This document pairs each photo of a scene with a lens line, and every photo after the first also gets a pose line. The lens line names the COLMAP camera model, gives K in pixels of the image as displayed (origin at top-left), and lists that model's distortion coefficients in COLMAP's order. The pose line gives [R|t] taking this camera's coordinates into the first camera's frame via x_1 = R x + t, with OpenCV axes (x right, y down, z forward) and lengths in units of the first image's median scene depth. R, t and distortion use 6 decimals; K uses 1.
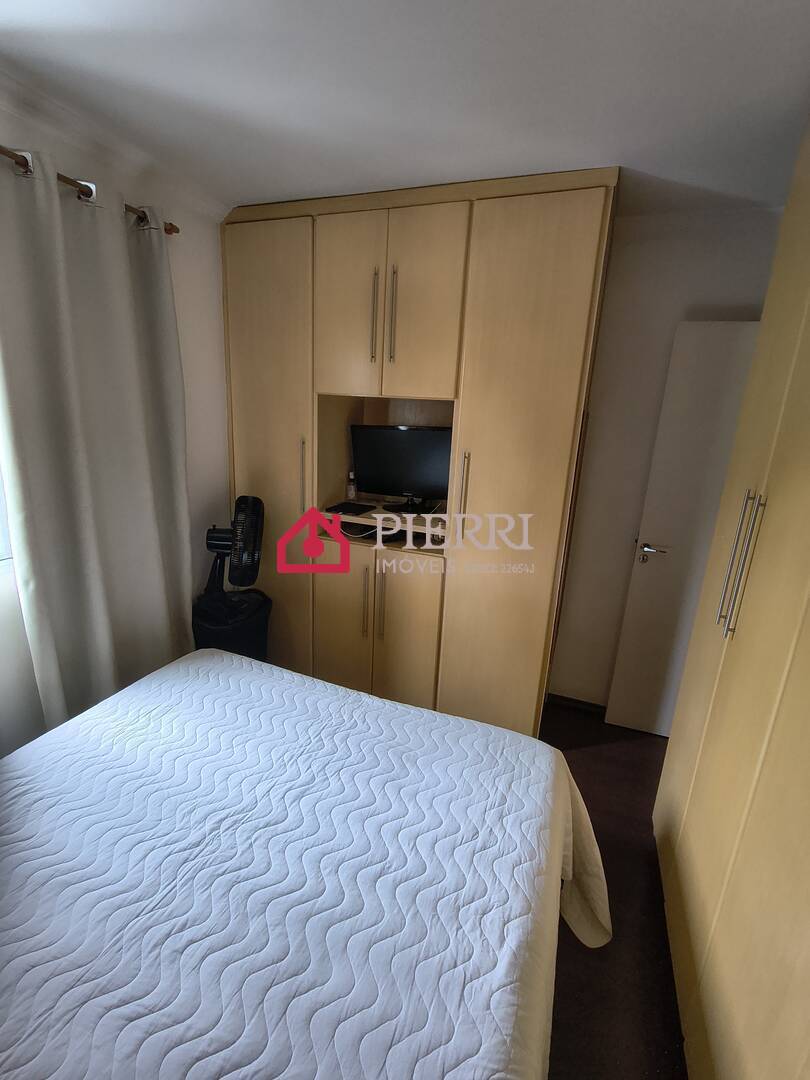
lens RADIAL K [[490.2, 0, 405.0], [0, 490.2, 540.0], [0, 0, 1]] dist [0.001695, -0.000366]
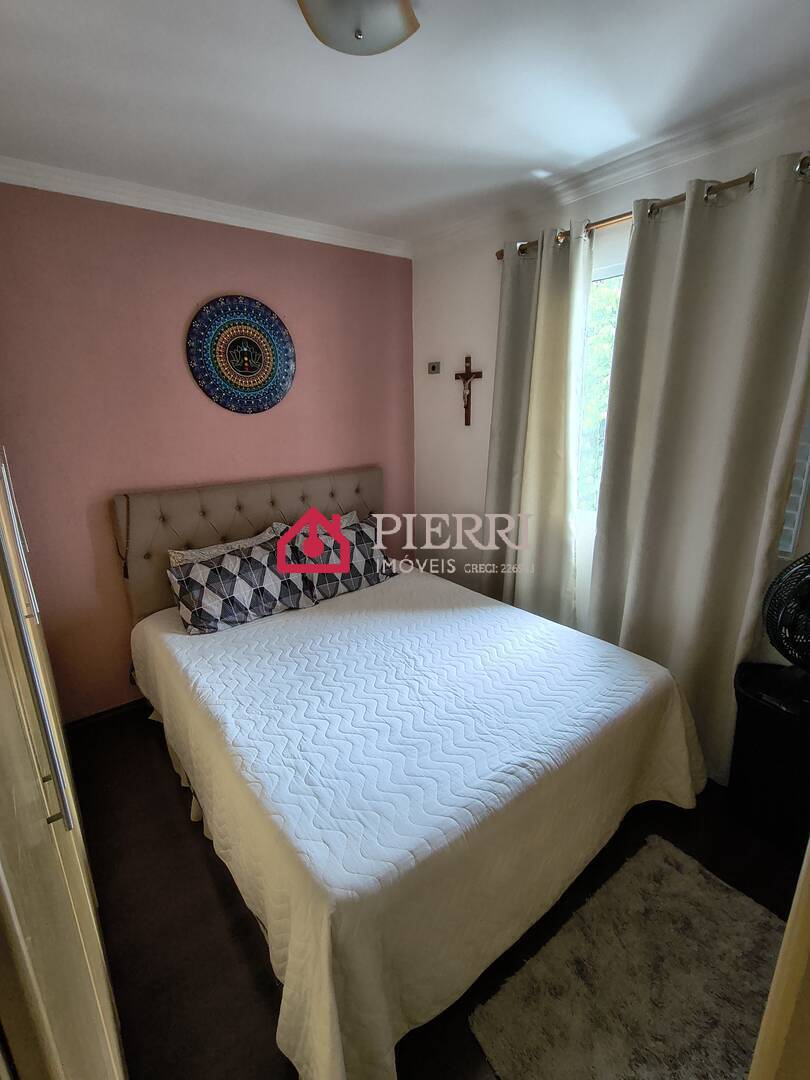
lens RADIAL K [[490.2, 0, 405.0], [0, 490.2, 540.0], [0, 0, 1]] dist [0.001695, -0.000366]
pose [[-0.510611, 0.191342, -0.838251, 0.870266], [-0.227307, 0.910197, 0.346226, -0.314266], [0.829221, 0.367327, -0.421263, 1.450070]]
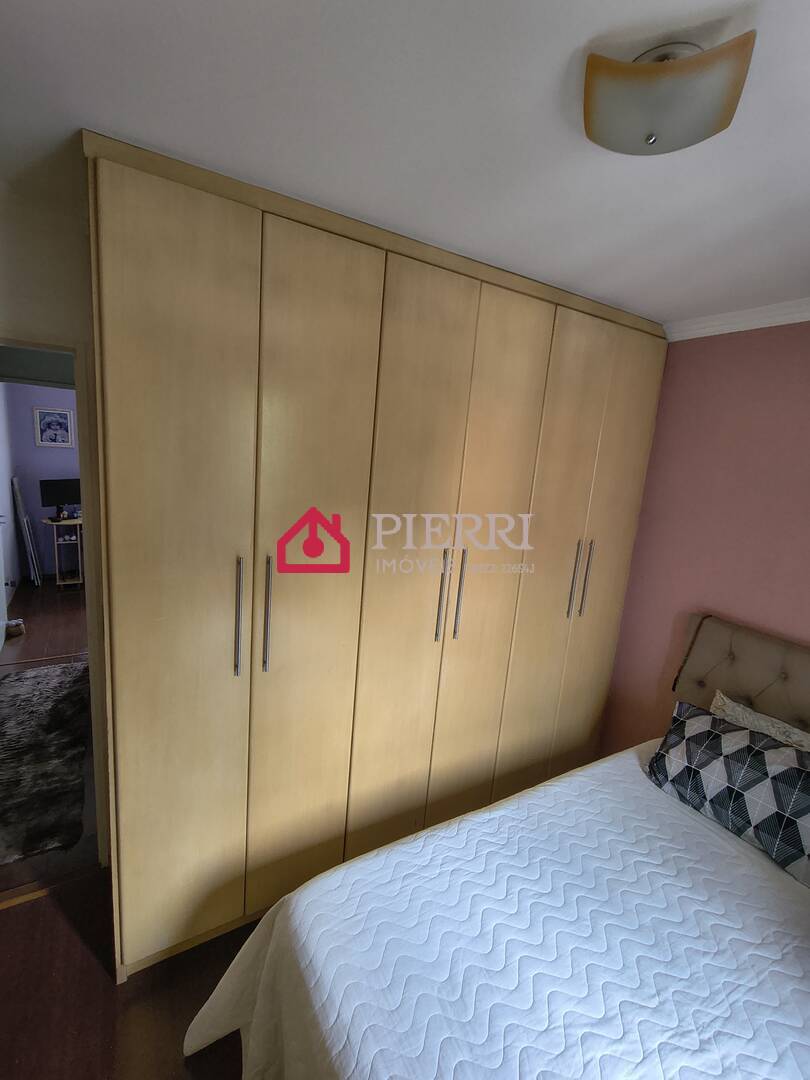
lens RADIAL K [[490.2, 0, 405.0], [0, 490.2, 540.0], [0, 0, 1]] dist [0.001695, -0.000366]
pose [[-0.785819, -0.227536, 0.575079, -0.250840], [0.036019, 0.911445, 0.409842, -0.597436], [-0.617407, 0.342776, -0.708035, 1.565820]]
